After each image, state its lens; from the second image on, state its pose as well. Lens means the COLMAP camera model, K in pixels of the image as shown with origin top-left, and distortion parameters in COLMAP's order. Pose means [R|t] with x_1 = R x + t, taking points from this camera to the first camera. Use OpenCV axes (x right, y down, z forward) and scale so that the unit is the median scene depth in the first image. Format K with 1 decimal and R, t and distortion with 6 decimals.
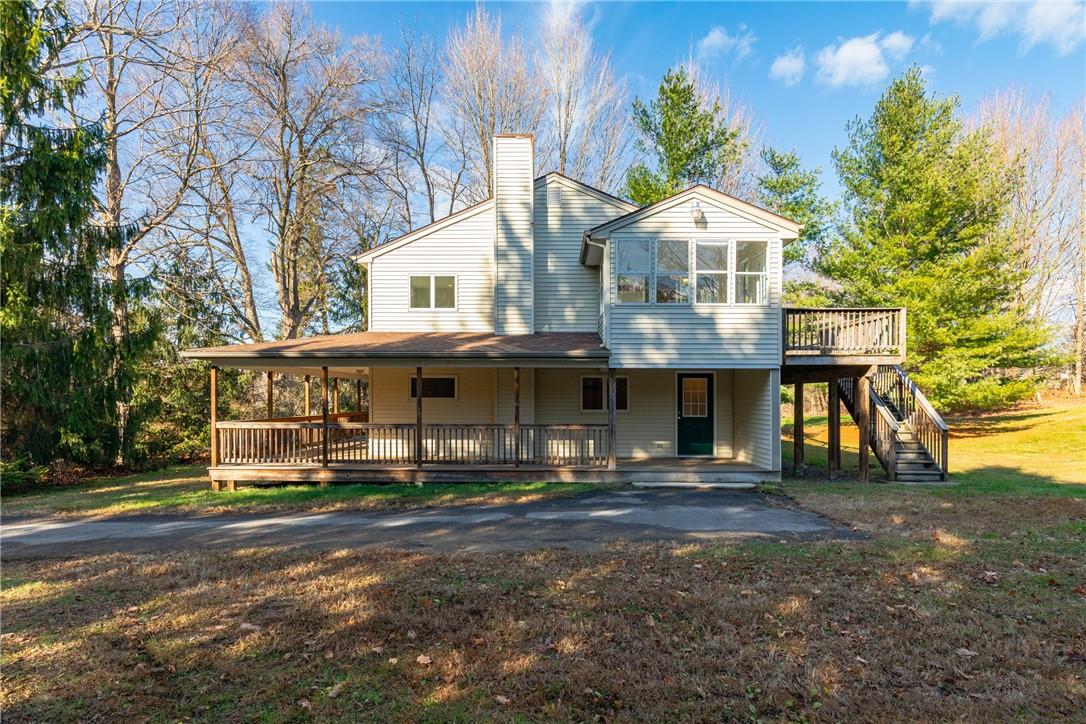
lens RADIAL K [[598.6, 0, 534.1], [0, 598.6, 395.5], [0, 0, 1]] dist [-0.019830, -0.001358]
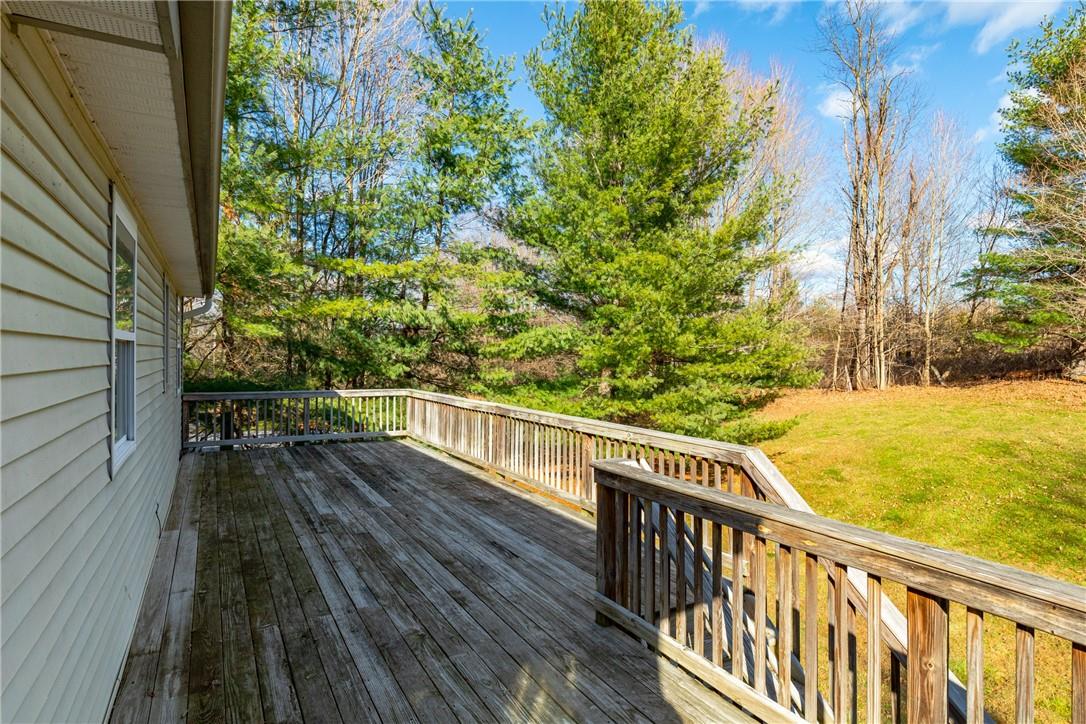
lens RADIAL K [[598.6, 0, 541.1], [0, 598.6, 355.7], [0, 0, 1]] dist [-0.019830, -0.001358]
pose [[0.877377, -0.007280, 0.479746, 0.476020], [0.002713, 0.999944, 0.010212, -0.192023], [-0.479794, -0.007658, 0.877348, 0.993834]]
